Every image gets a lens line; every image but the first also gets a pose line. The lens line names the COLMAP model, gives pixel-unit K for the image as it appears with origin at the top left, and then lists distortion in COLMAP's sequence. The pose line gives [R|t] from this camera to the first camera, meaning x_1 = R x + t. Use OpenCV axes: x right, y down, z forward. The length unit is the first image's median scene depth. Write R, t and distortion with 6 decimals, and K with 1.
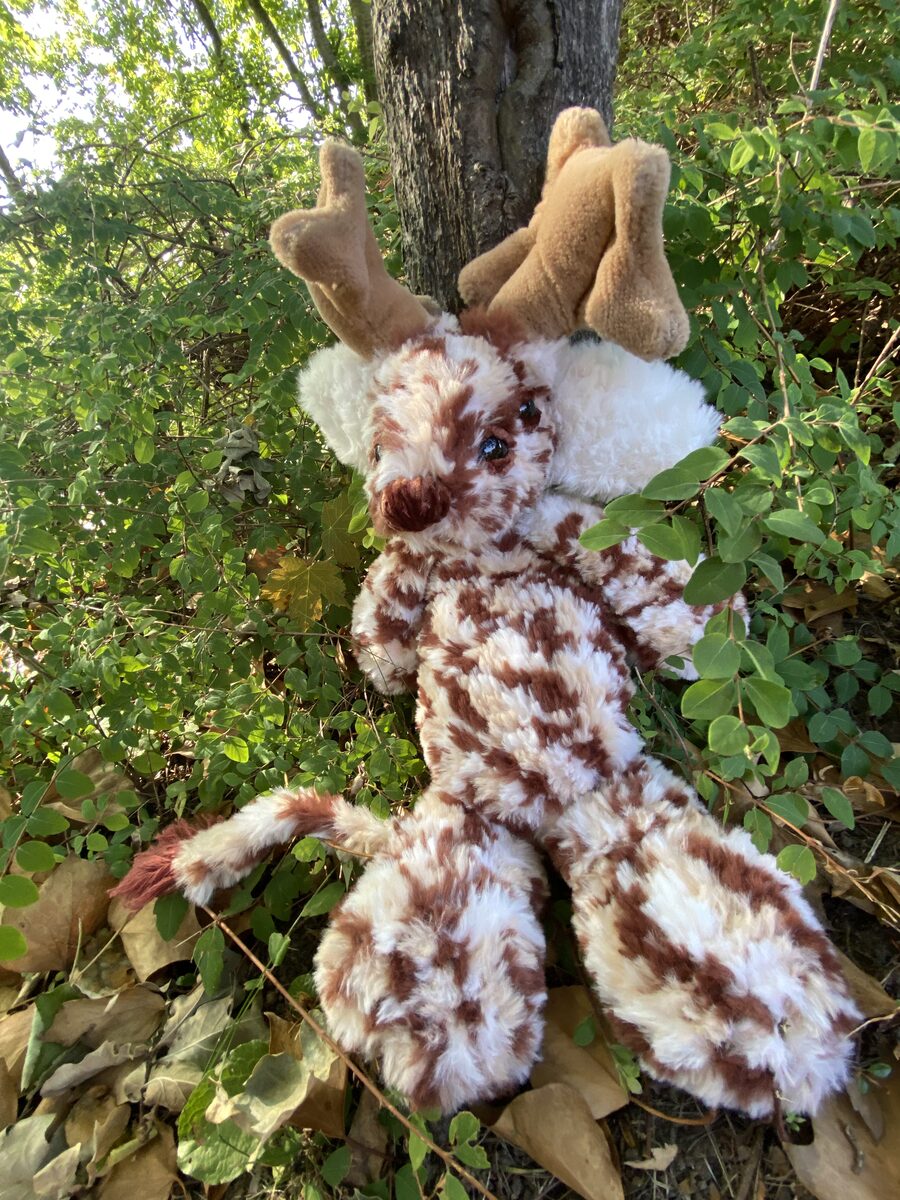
lens RADIAL K [[481.6, 0, 453.7], [0, 481.6, 596.9], [0, 0, 1]] dist [-0.017354, -0.002206]
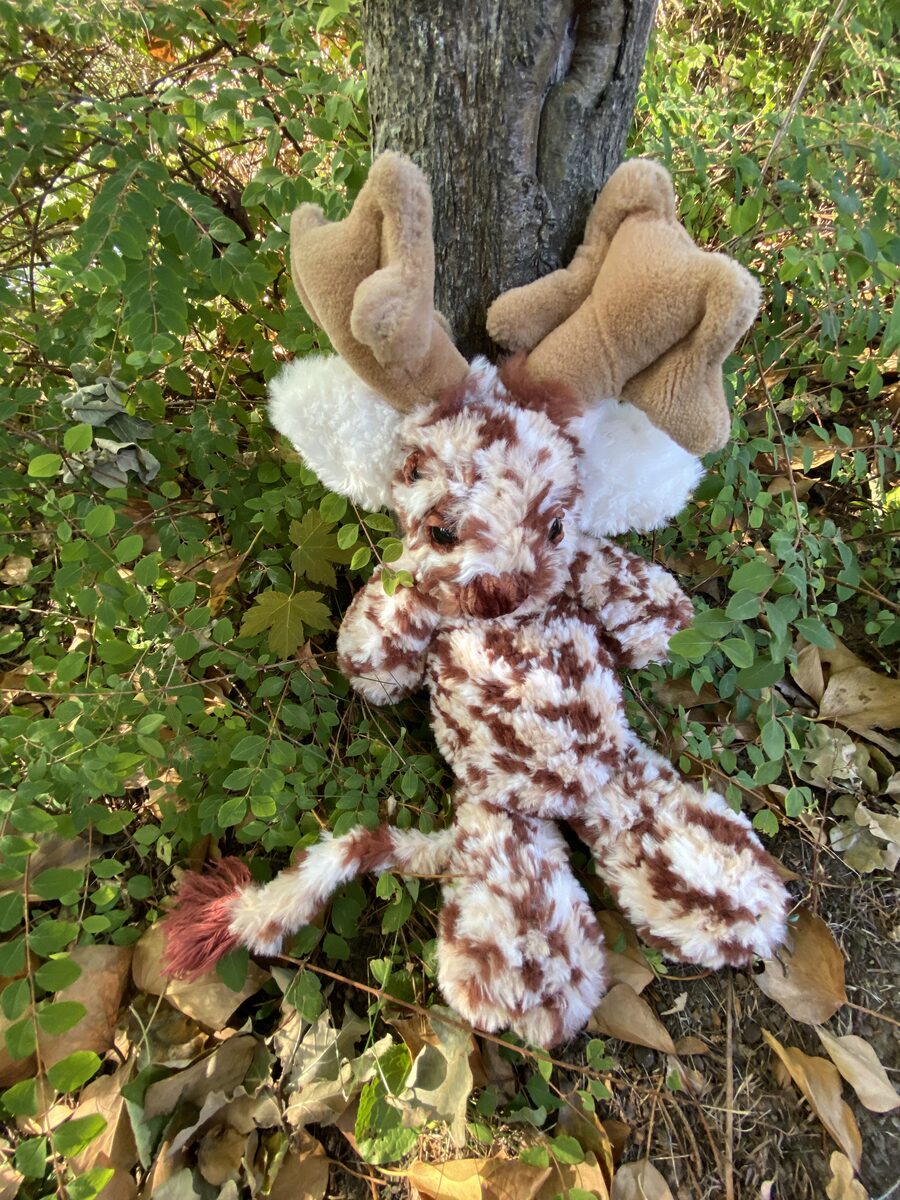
lens RADIAL K [[481.6, 0, 451.1], [0, 481.6, 595.8], [0, 0, 1]] dist [-0.017354, -0.002206]
pose [[0.931764, -0.126042, 0.340484, -0.475077], [0.037270, 0.966057, 0.255625, -0.417682], [-0.361146, -0.225492, 0.904835, 0.095964]]
